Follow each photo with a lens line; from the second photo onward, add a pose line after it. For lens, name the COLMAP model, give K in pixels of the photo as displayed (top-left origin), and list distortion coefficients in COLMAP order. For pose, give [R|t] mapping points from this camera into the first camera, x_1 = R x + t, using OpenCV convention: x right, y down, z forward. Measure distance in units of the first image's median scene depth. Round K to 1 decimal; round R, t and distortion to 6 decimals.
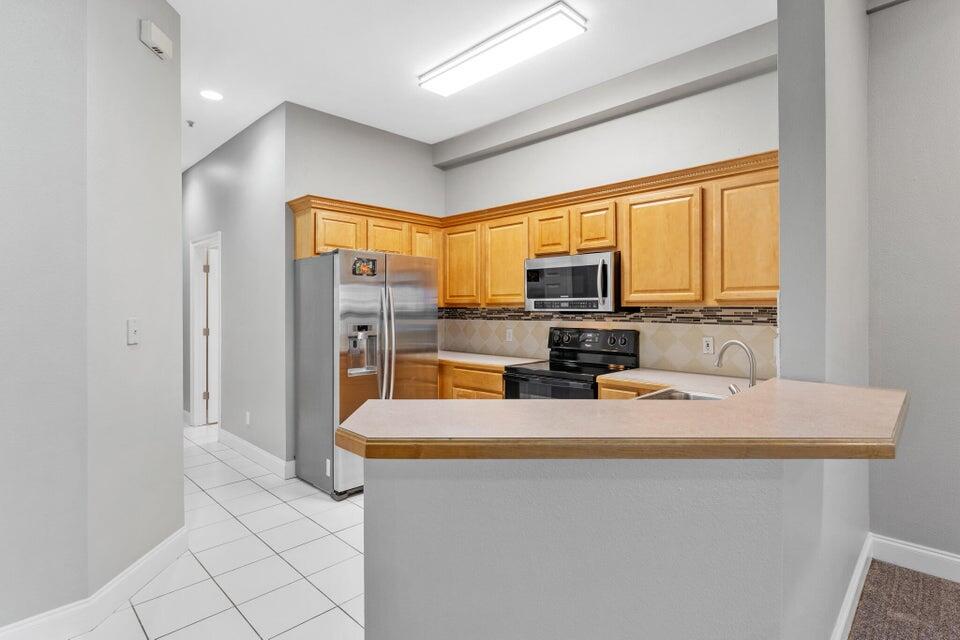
lens RADIAL K [[471.1, 0, 481.9], [0, 471.1, 310.7], [0, 0, 1]] dist [-0.001914, -0.000160]
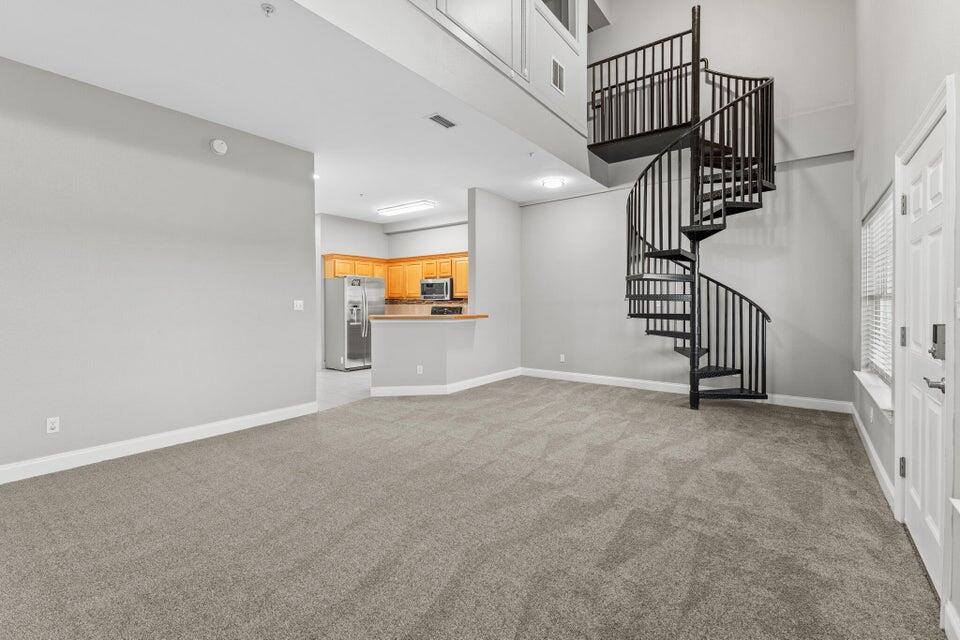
lens RADIAL K [[426.4, 0, 478.9], [0, 426.4, 312.8], [0, 0, 1]] dist [0.001942, -0.001064]
pose [[0.992467, -0.000379, 0.122514, 0.128998], [-0.001048, 0.999932, 0.011581, 0.045152], [-0.122510, -0.011622, 0.992399, -1.370908]]
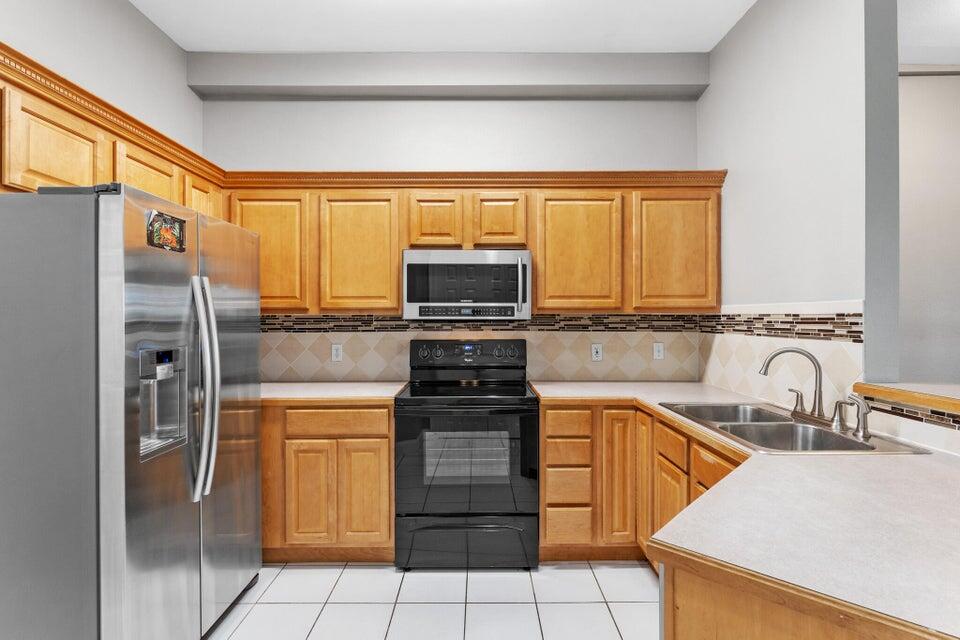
lens RADIAL K [[471.1, 0, 479.4], [0, 471.1, 315.4], [0, 0, 1]] dist [-0.001914, -0.000160]
pose [[0.715644, 0.002741, 0.698459, -0.357006], [0.004422, 0.999954, -0.008455, 0.001586], [-0.698451, 0.009139, 0.715600, 0.404022]]
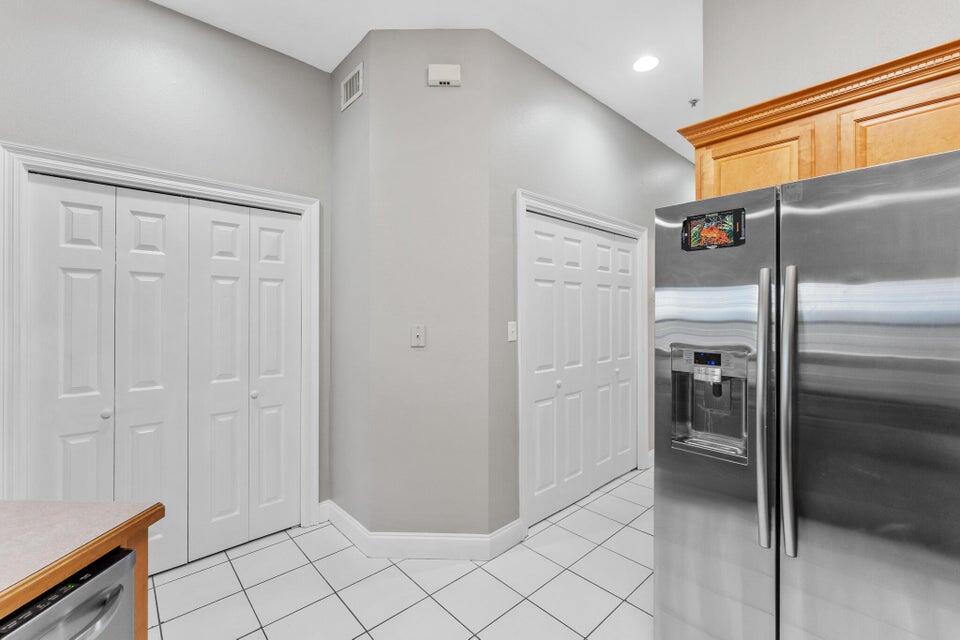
lens RADIAL K [[393.4, 0, 475.7], [0, 393.4, 316.0], [0, 0, 1]] dist [0.001442, 0.000112]
pose [[-0.053037, 0.013556, -0.998501, 0.169201], [-0.007689, 0.999873, 0.013983, -0.008452], [0.998563, 0.008419, -0.052926, 0.768683]]
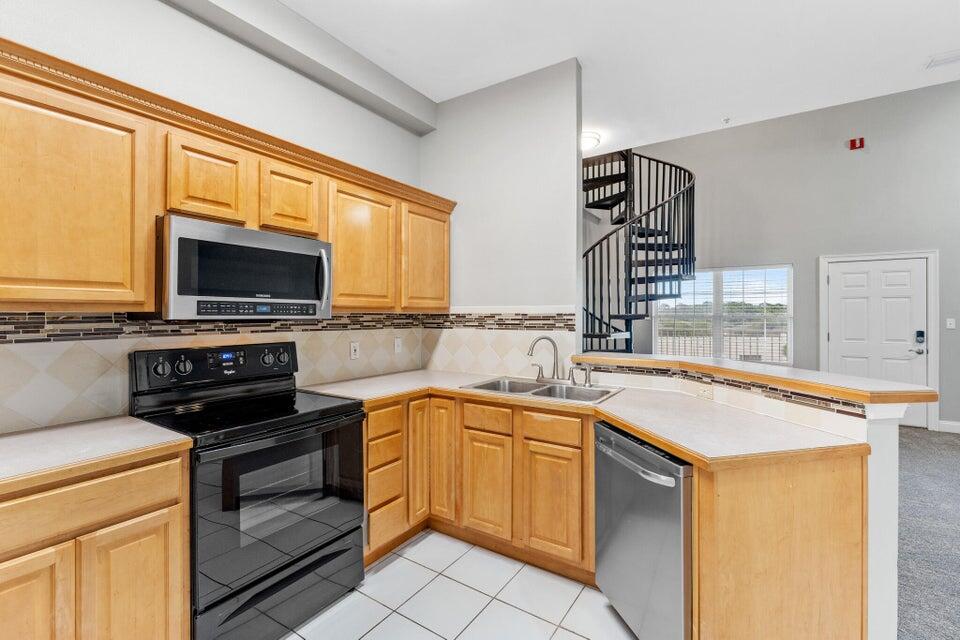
lens RADIAL K [[426.4, 0, 482.1], [0, 426.4, 314.7], [0, 0, 1]] dist [0.001942, -0.001064]
pose [[-0.187689, 0.001593, 0.982227, -0.427598], [0.007313, 0.999973, -0.000225, -0.002003], [-0.982201, 0.007140, -0.187696, 0.800623]]
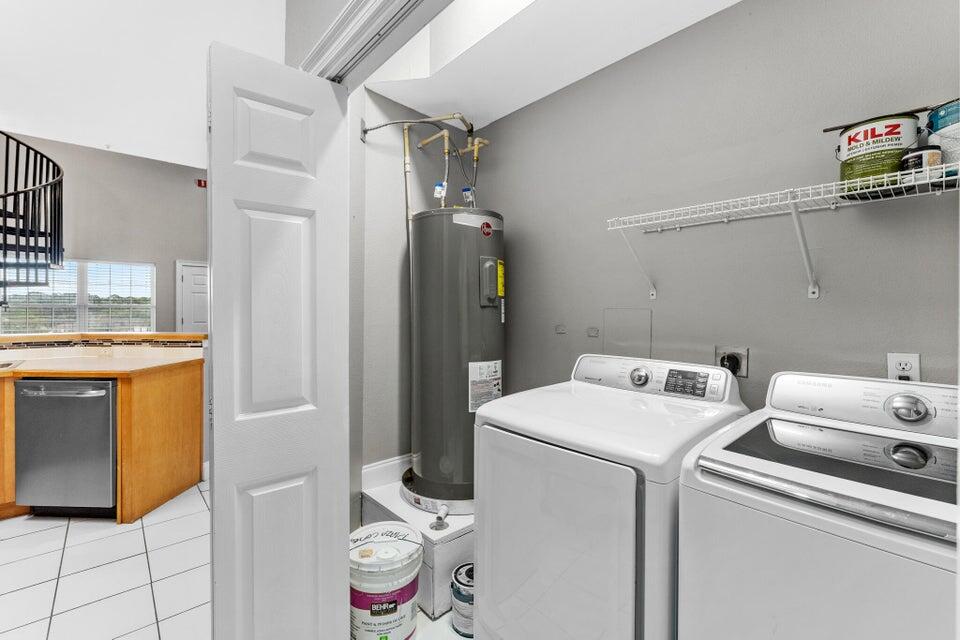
lens RADIAL K [[426.4, 0, 473.4], [0, 426.4, 319.7], [0, 0, 1]] dist [0.001942, -0.001064]
pose [[-0.994987, -0.009195, 0.099579, -0.753764], [-0.006886, 0.999700, 0.023506, 0.017751], [-0.099765, 0.022702, -0.994752, 1.201468]]
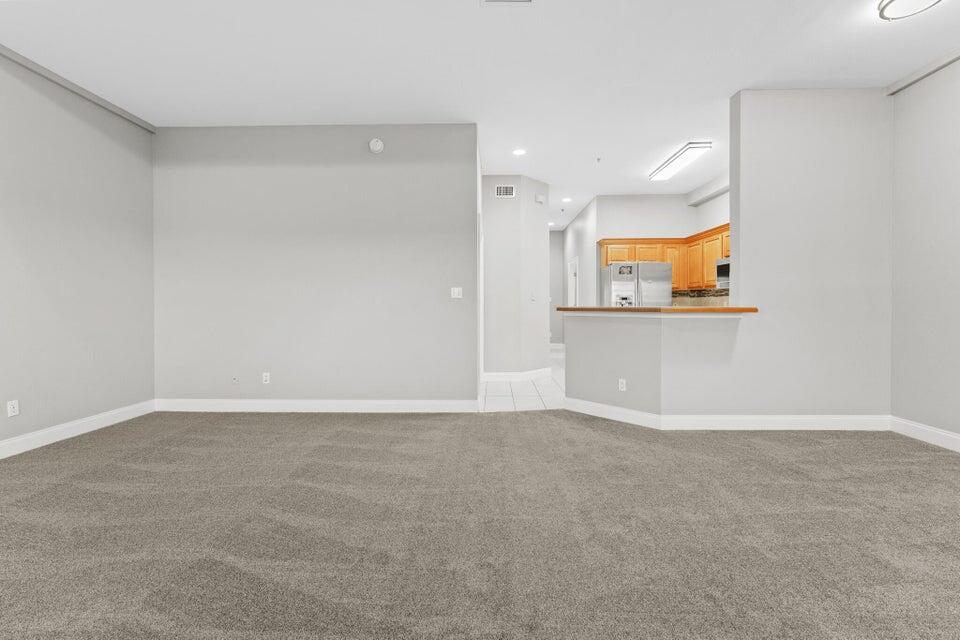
lens RADIAL K [[426.4, 0, 473.6], [0, 426.4, 309.9], [0, 0, 1]] dist [0.001942, -0.001064]
pose [[0.671926, 0.006749, -0.740588, 0.690991], [-0.008884, 0.999960, 0.001052, 0.086856], [0.740565, 0.005872, 0.671959, -0.762052]]
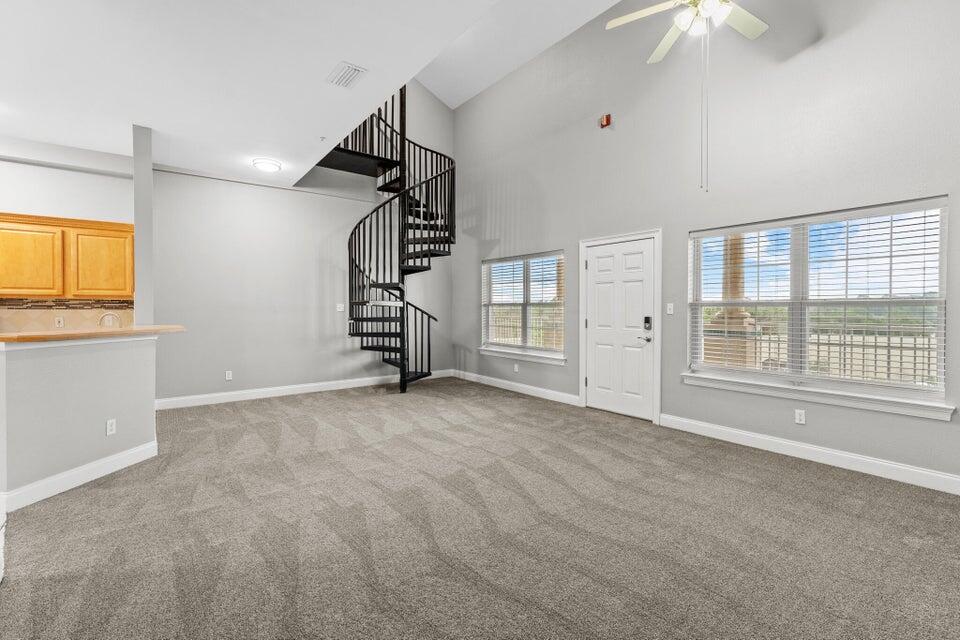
lens RADIAL K [[426.4, 0, 480.1], [0, 426.4, 312.0], [0, 0, 1]] dist [0.001942, -0.001064]
pose [[0.150978, -0.009631, 0.988490, -0.699842], [0.007779, 0.999933, 0.008554, 0.032672], [-0.988506, 0.006398, 0.151043, -0.621988]]
